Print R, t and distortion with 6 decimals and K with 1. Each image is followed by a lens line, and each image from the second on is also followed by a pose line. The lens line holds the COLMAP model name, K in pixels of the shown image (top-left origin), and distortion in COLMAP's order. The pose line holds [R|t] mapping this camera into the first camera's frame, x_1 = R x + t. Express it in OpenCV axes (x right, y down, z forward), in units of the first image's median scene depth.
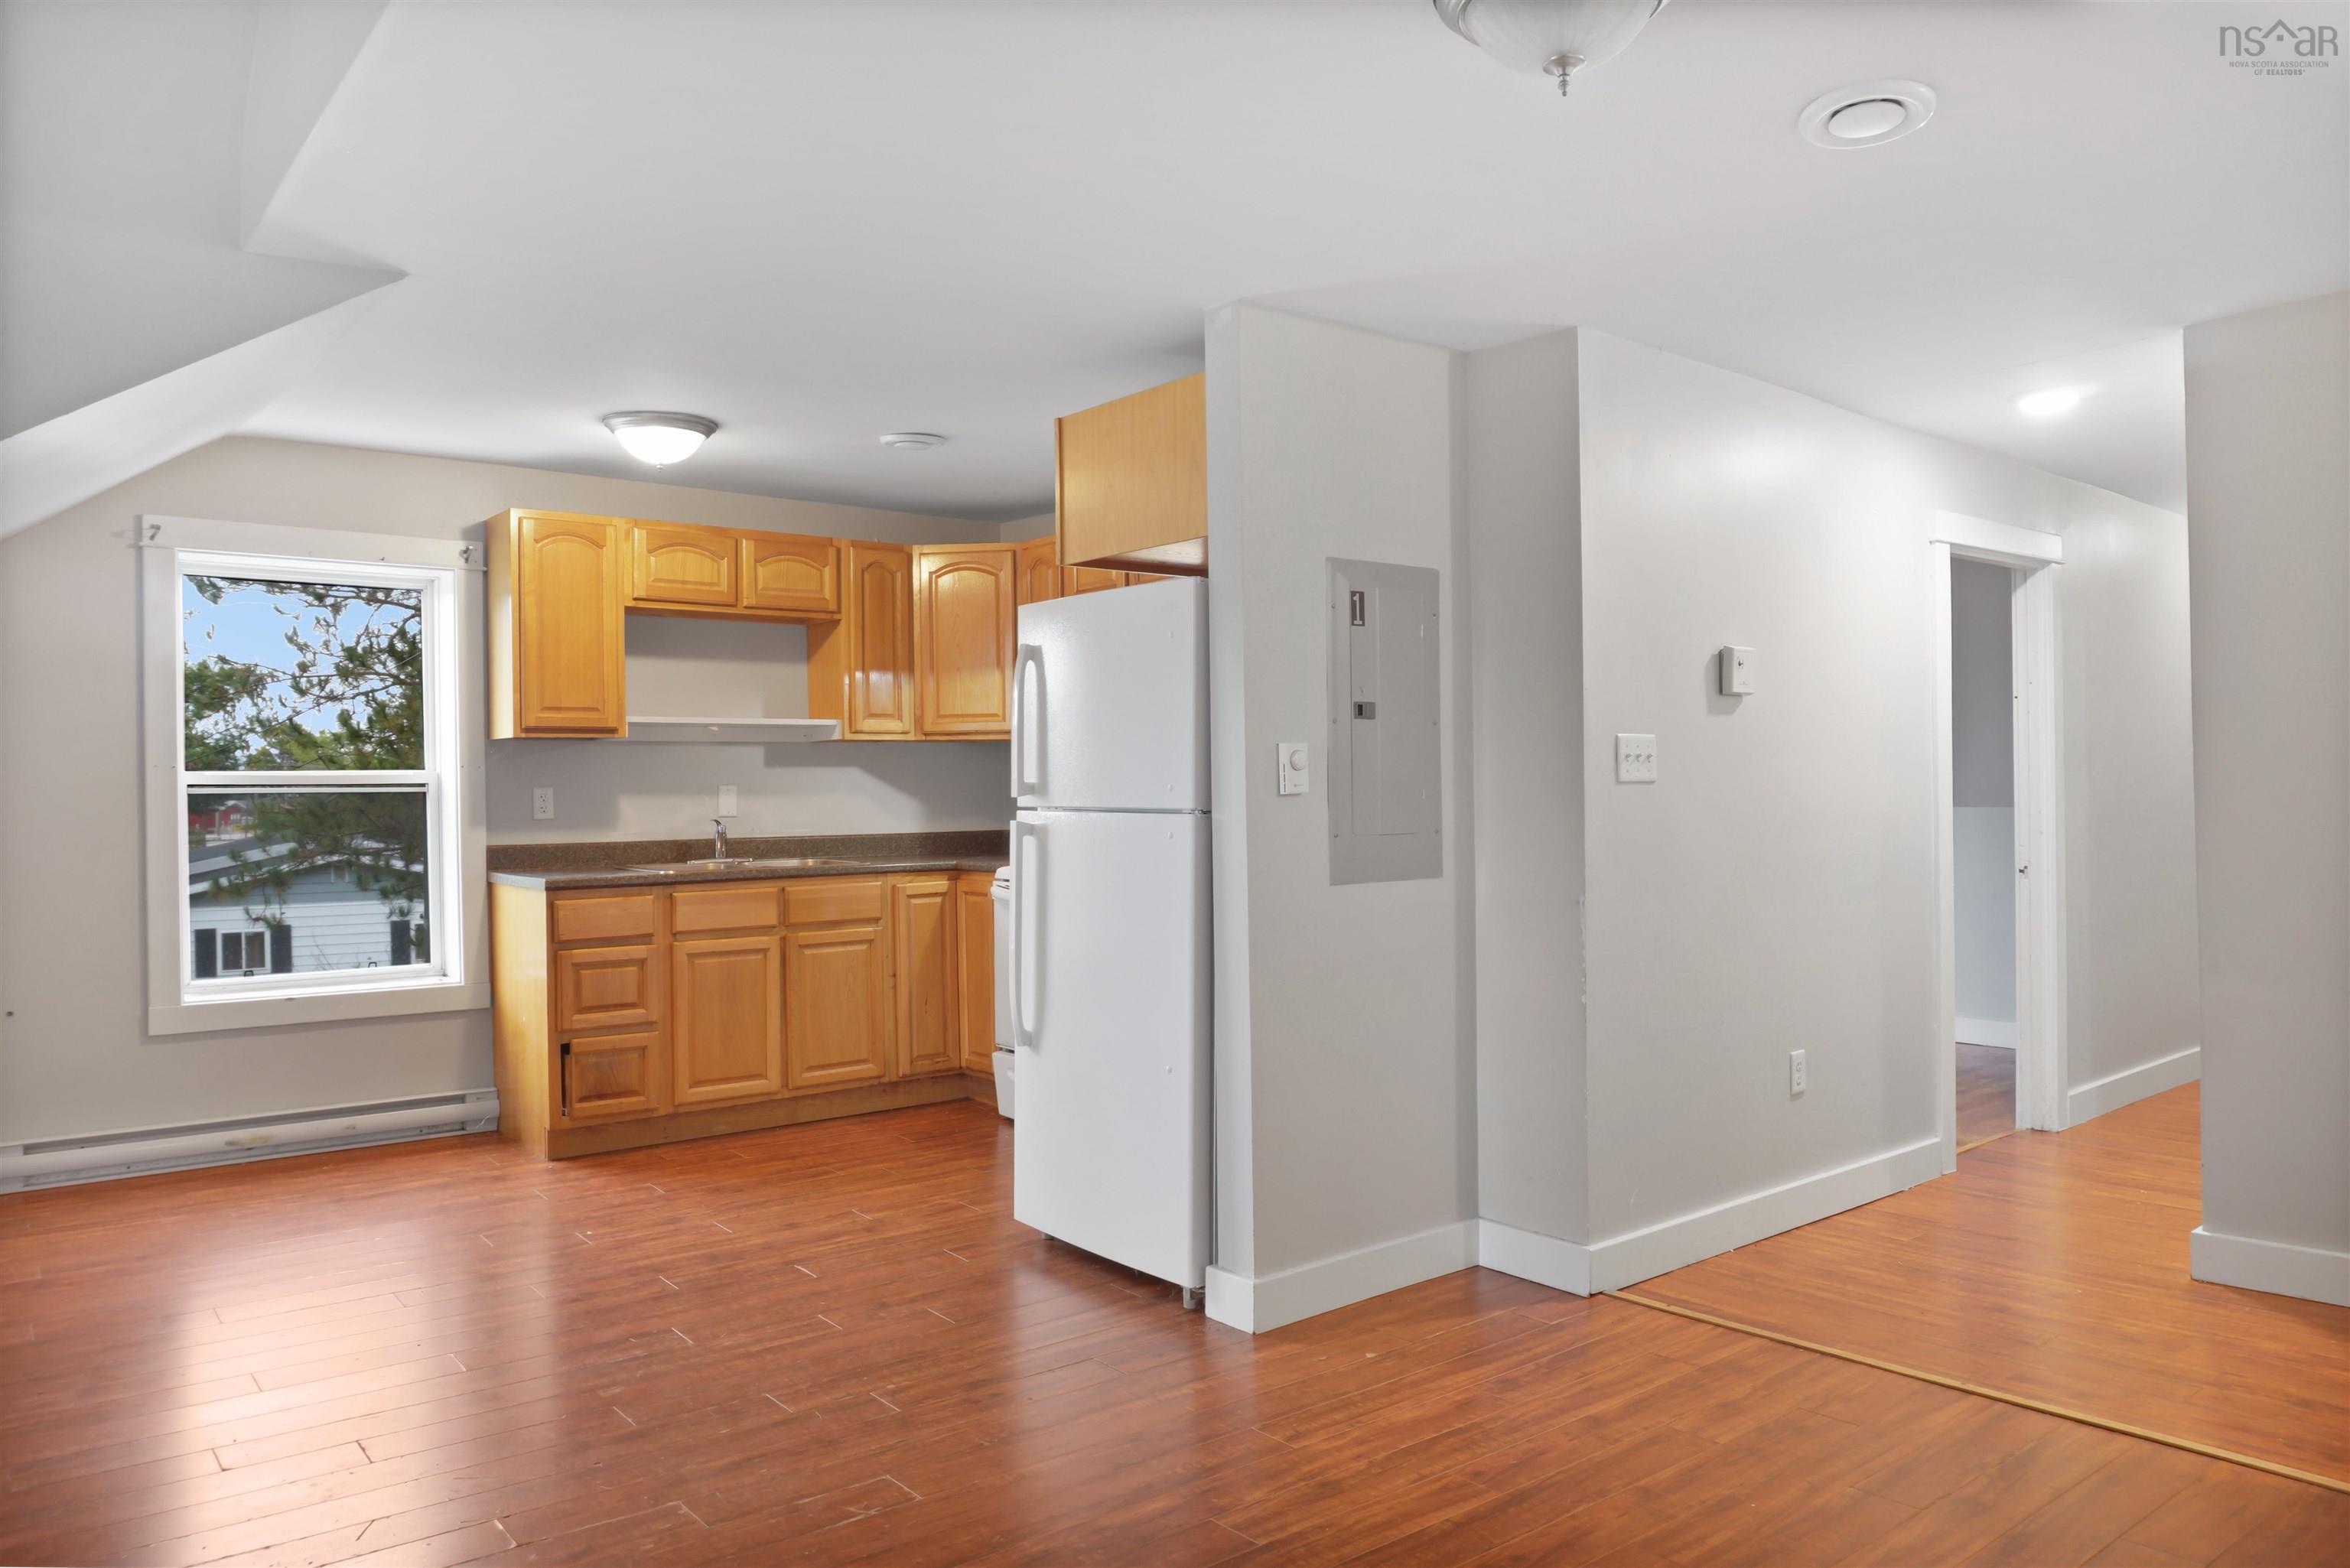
lens RADIAL K [[1629.3, 0, 1180.4], [0, 1629.3, 816.9], [0, 0, 1]] dist [-0.005150, 0.001717]
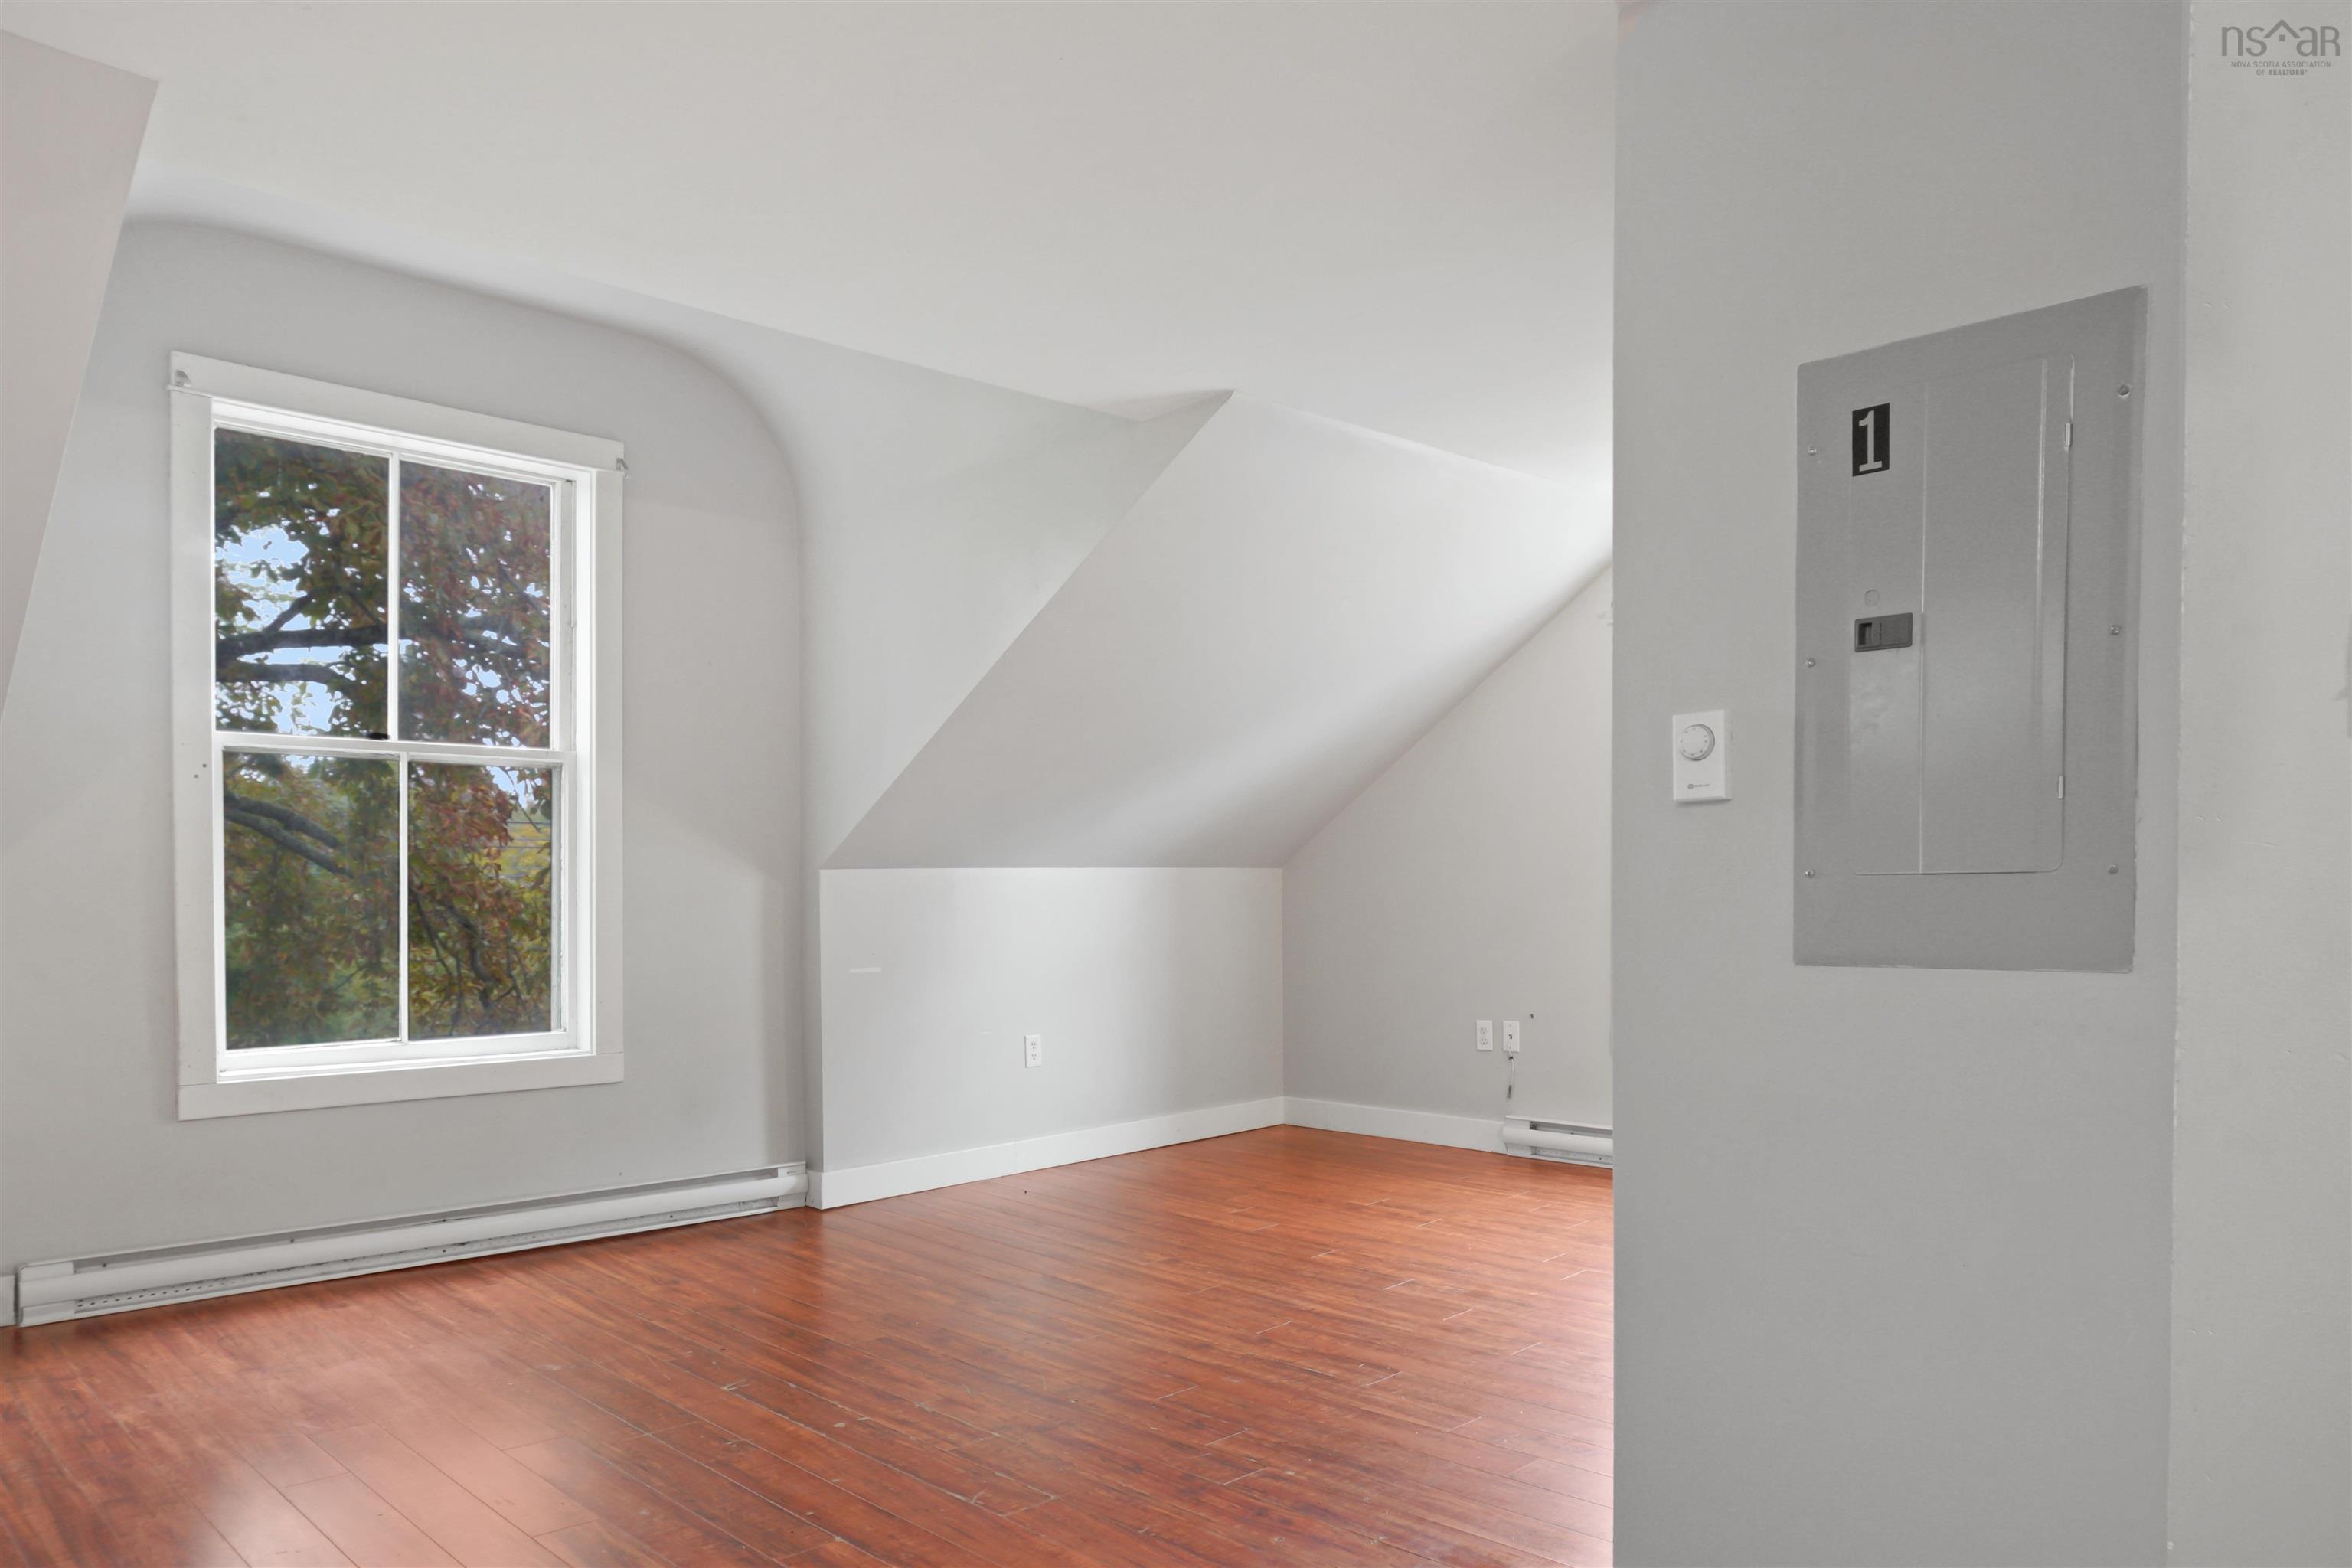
lens RADIAL K [[1651.7, 0, 1175.8], [0, 1651.7, 915.8], [0, 0, 1]] dist [0.056245, -0.000647]
pose [[0.083765, 0.029506, -0.996049, 0.636011], [-0.006141, 0.999558, 0.029094, 0.009928], [0.996467, 0.003679, 0.083909, 0.743118]]
